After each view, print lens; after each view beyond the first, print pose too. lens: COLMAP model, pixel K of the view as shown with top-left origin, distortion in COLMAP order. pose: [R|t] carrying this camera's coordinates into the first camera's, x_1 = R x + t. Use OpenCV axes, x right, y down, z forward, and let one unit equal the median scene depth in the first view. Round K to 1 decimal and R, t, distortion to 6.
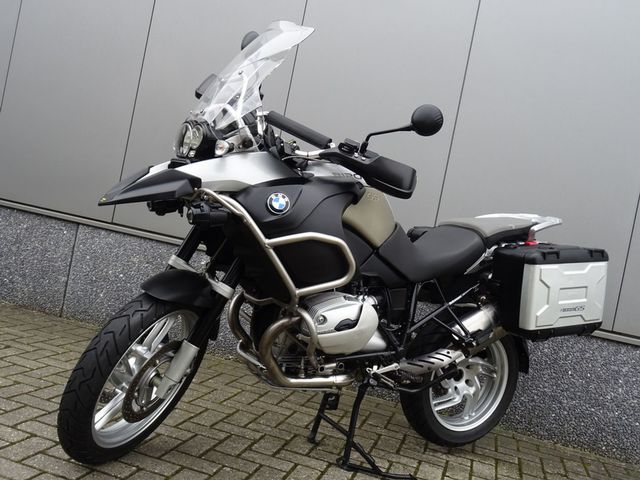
lens RADIAL K [[633.2, 0, 319.7], [0, 633.2, 242.4], [0, 0, 1]] dist [-0.019086, 0.000000]
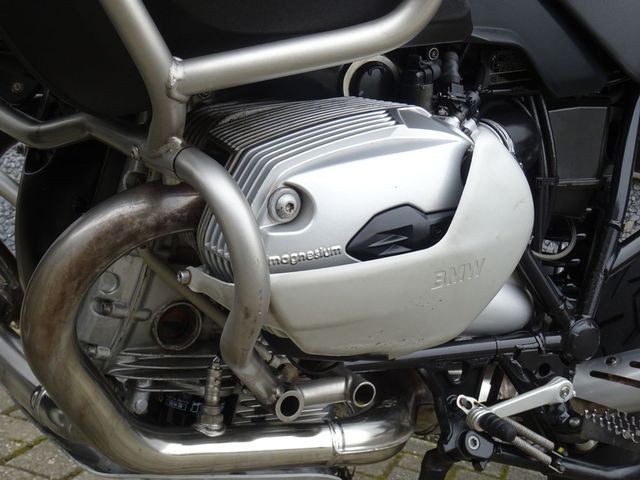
lens RADIAL K [[1262.3, 0, 319.9], [0, 1262.3, 239.9], [0, 0, 1]] dist [-0.019302, 0.000000]
pose [[0.999704, 0.017036, 0.017387, 0.005655], [-0.019091, 0.991870, 0.125818, 0.070605], [-0.015102, -0.126113, 0.991901, 0.507225]]
